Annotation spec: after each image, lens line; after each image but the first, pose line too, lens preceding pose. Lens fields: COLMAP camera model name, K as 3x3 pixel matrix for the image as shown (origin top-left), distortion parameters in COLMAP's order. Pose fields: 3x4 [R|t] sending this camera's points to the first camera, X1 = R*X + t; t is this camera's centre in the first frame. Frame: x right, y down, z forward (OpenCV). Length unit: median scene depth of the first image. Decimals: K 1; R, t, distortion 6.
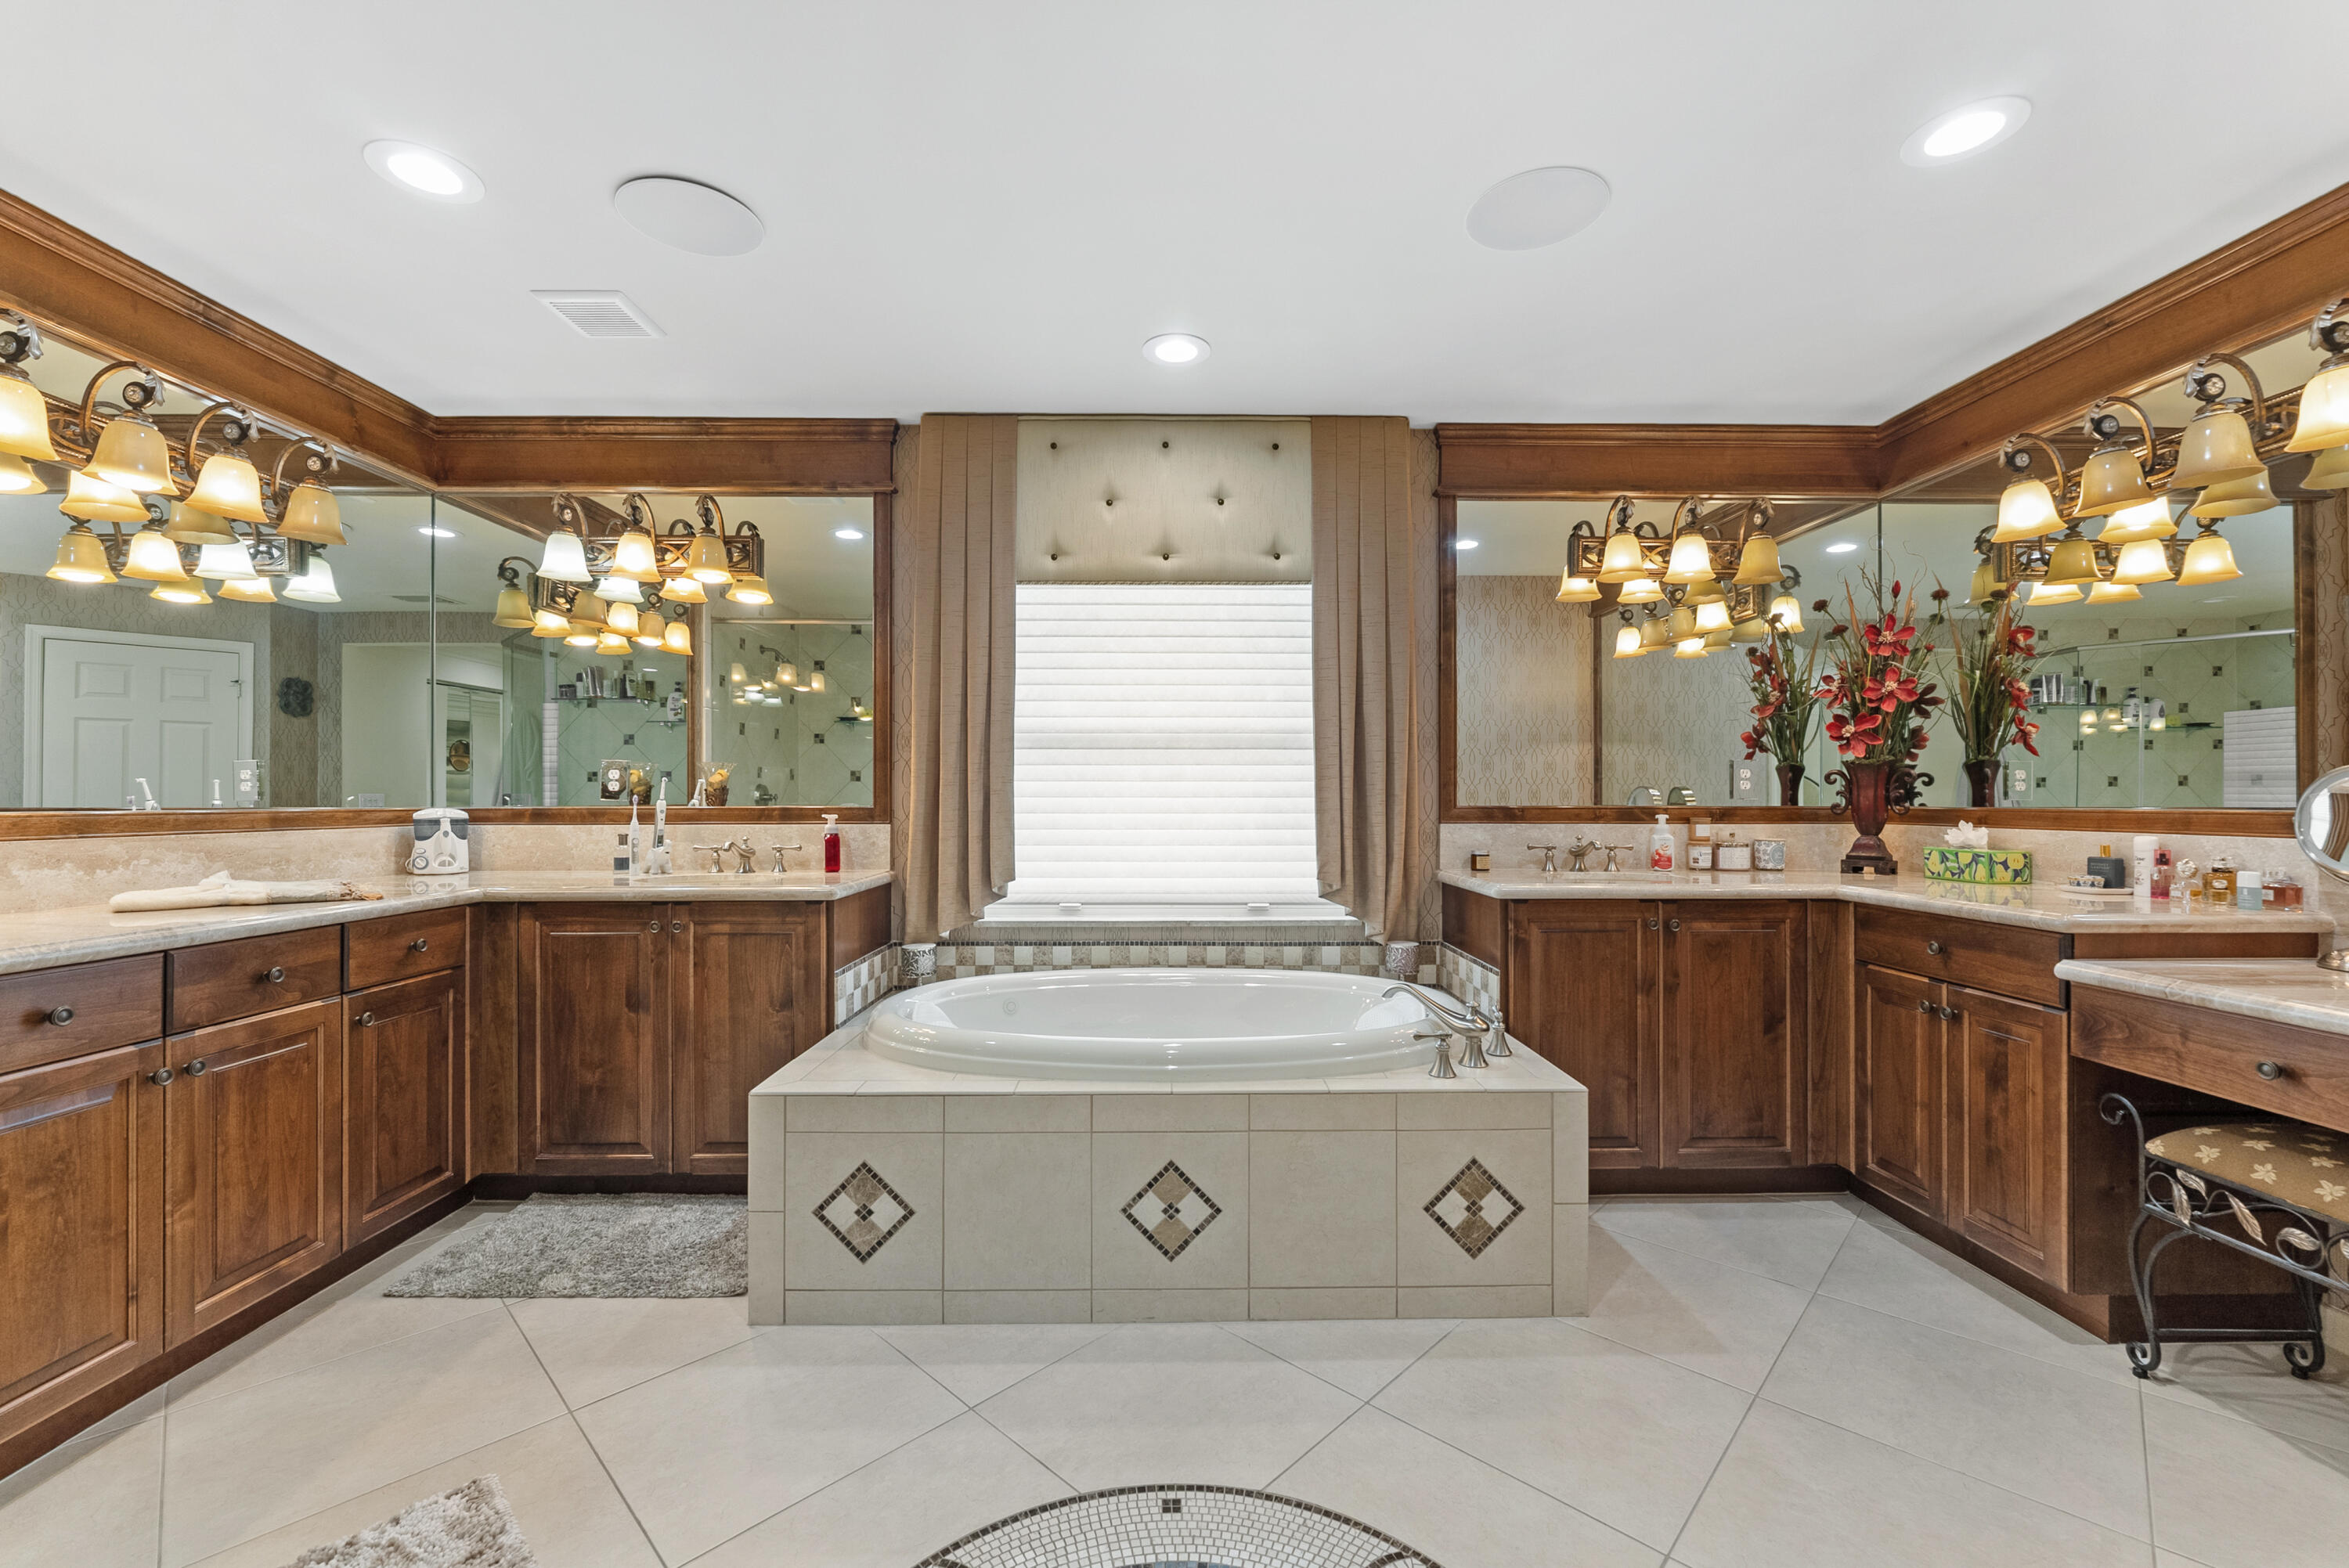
lens RADIAL K [[945.2, 0, 1181.3], [0, 945.2, 798.0], [0, 0, 1]] dist [0.002333, 0.000488]
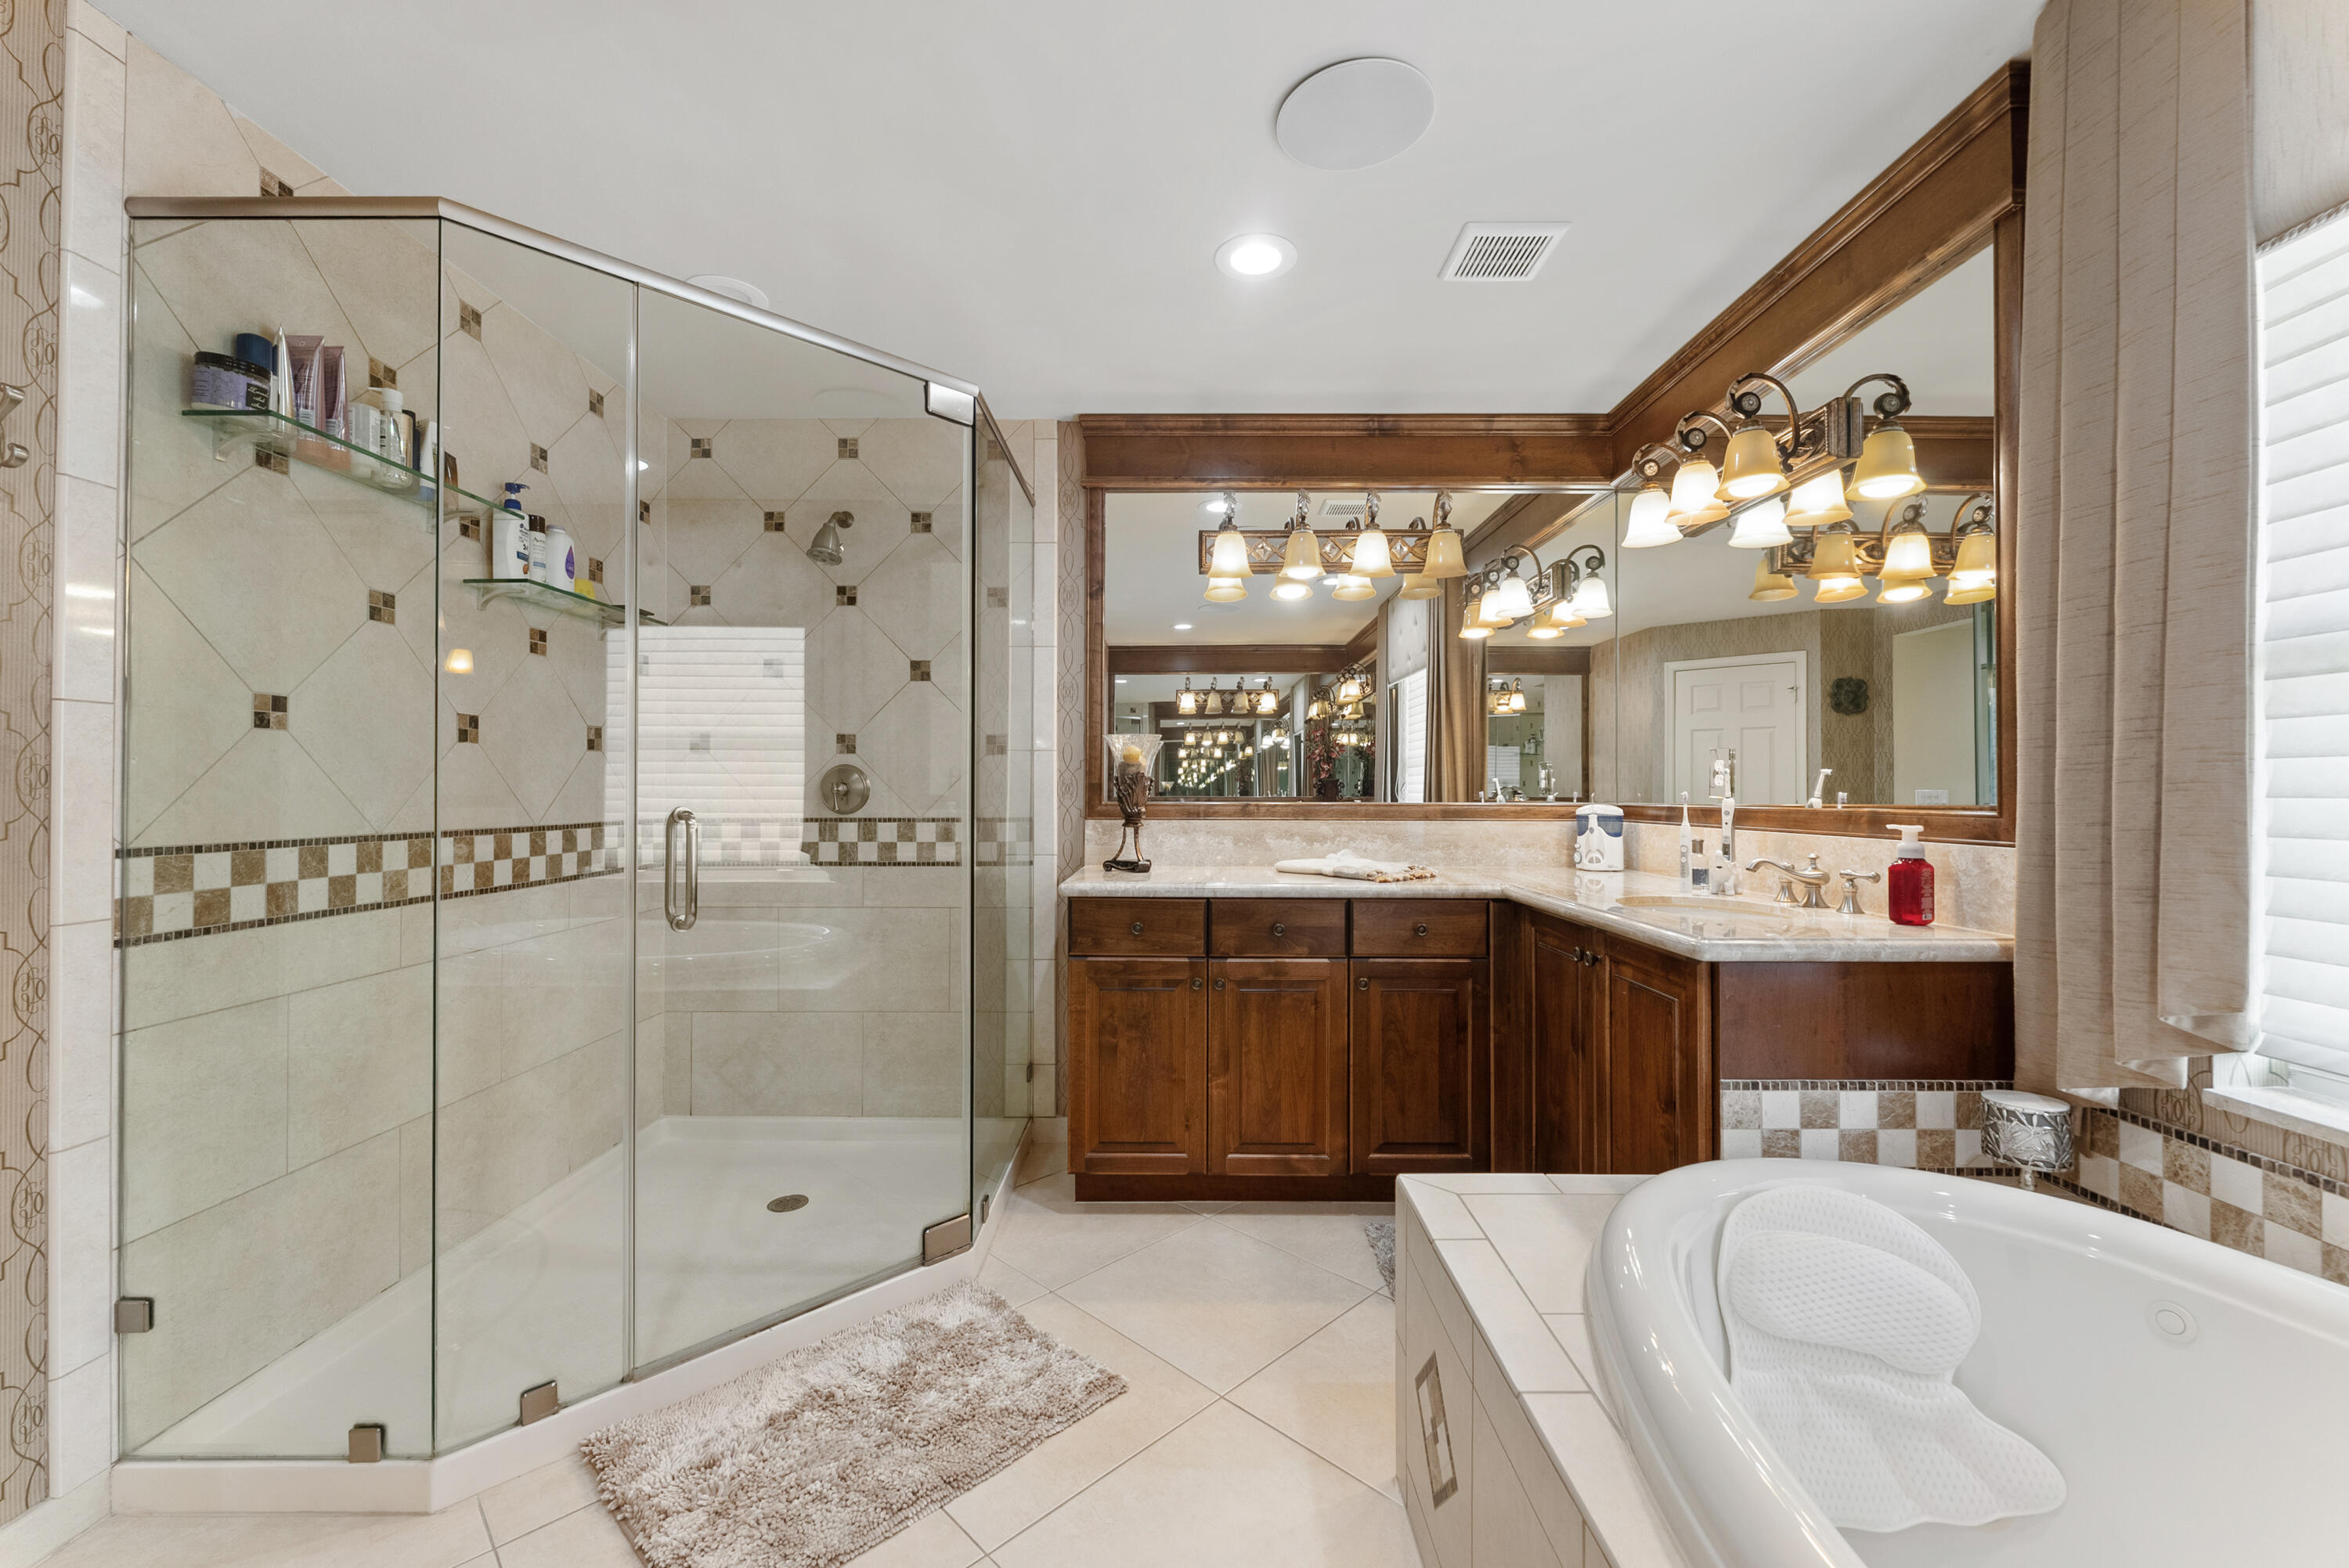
lens RADIAL K [[955.3, 0, 1181.7], [0, 955.3, 784.5], [0, 0, 1]] dist [-0.000676, 0.003609]
pose [[-0.019135, -0.006990, -0.999792, 0.237451], [-0.002630, 0.999972, -0.006941, -0.002128], [0.999813, 0.002496, -0.019153, 0.589475]]
